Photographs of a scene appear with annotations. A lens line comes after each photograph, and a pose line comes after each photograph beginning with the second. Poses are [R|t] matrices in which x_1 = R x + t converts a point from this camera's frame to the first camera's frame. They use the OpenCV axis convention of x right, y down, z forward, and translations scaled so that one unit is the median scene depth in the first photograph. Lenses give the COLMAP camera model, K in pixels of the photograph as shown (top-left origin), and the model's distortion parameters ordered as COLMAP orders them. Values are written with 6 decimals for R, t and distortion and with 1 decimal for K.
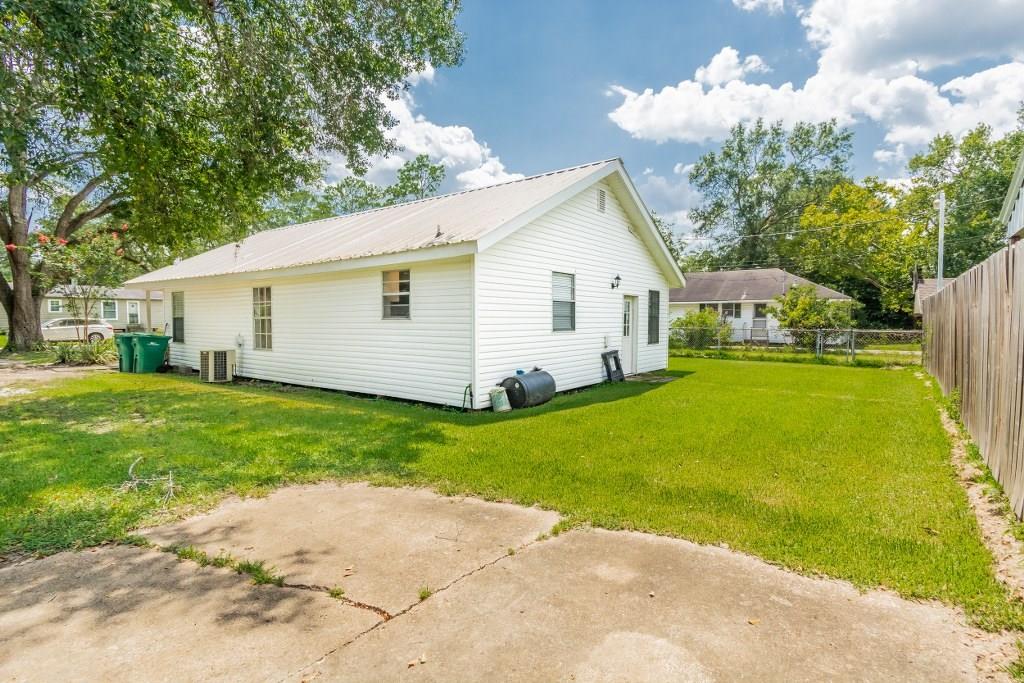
lens RADIAL K [[507.8, 0, 514.7], [0, 507.8, 333.7], [0, 0, 1]] dist [0.001787, -0.000299]
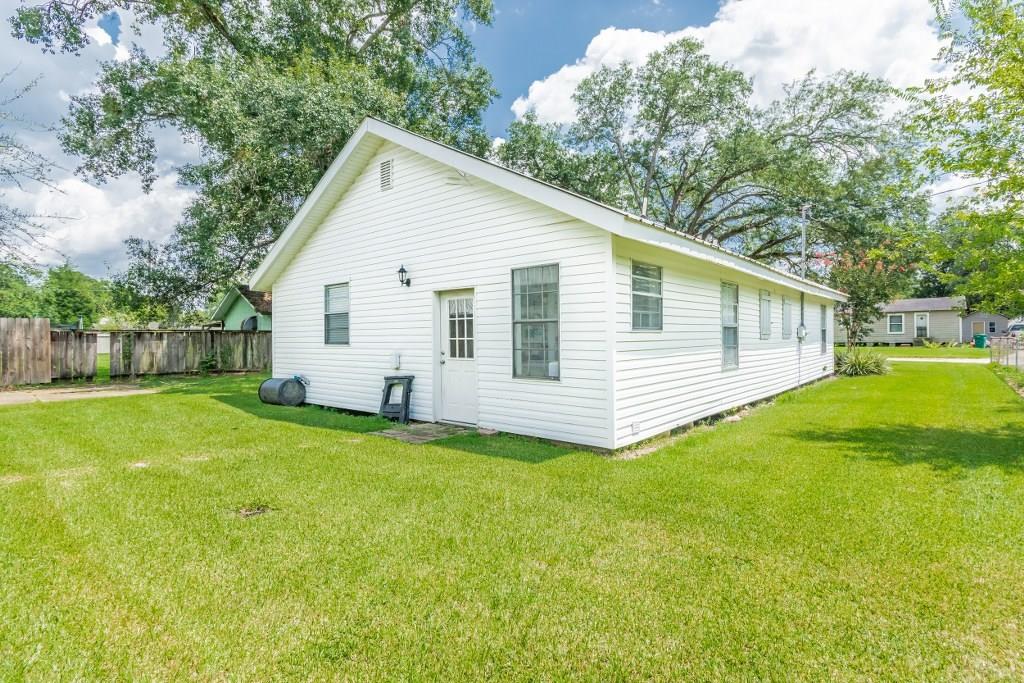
lens RADIAL K [[507.8, 0, 514.7], [0, 507.8, 333.7], [0, 0, 1]] dist [0.001787, -0.000299]
pose [[-0.067329, -0.005741, -0.997714, 0.886459], [-0.021274, 0.999764, -0.004317, -0.024278], [0.997504, 0.020935, -0.067435, 1.207331]]
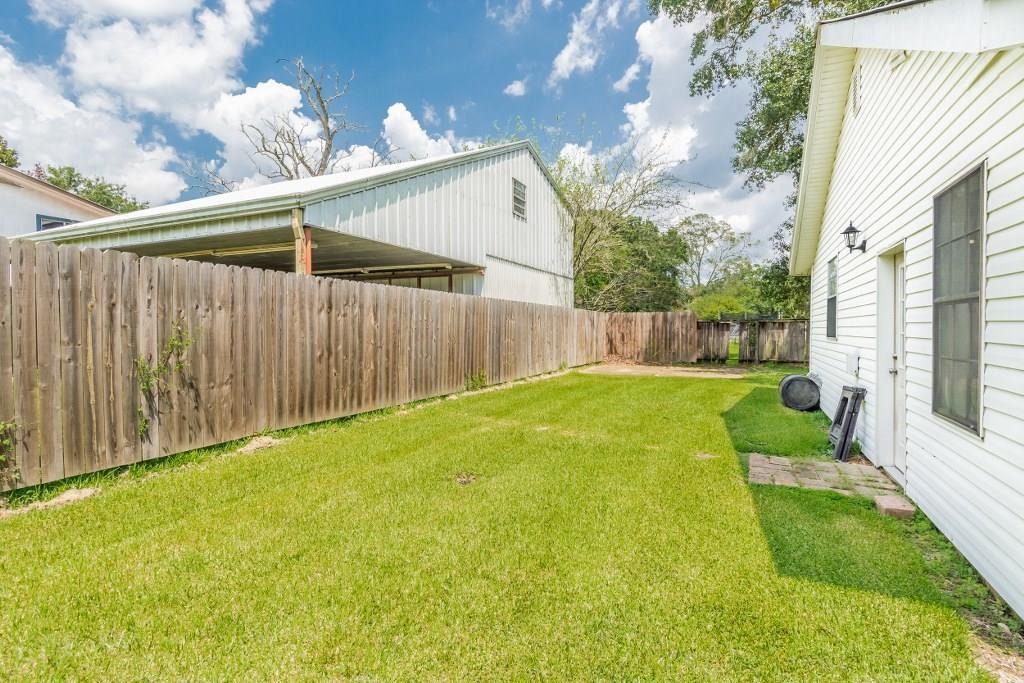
lens RADIAL K [[507.8, 0, 514.7], [0, 507.8, 333.7], [0, 0, 1]] dist [0.001787, -0.000299]
pose [[-0.976549, 0.002821, -0.215275, 0.603951], [-0.005761, 0.999214, 0.039227, -0.031738], [0.215217, 0.039547, -0.975765, 1.401869]]
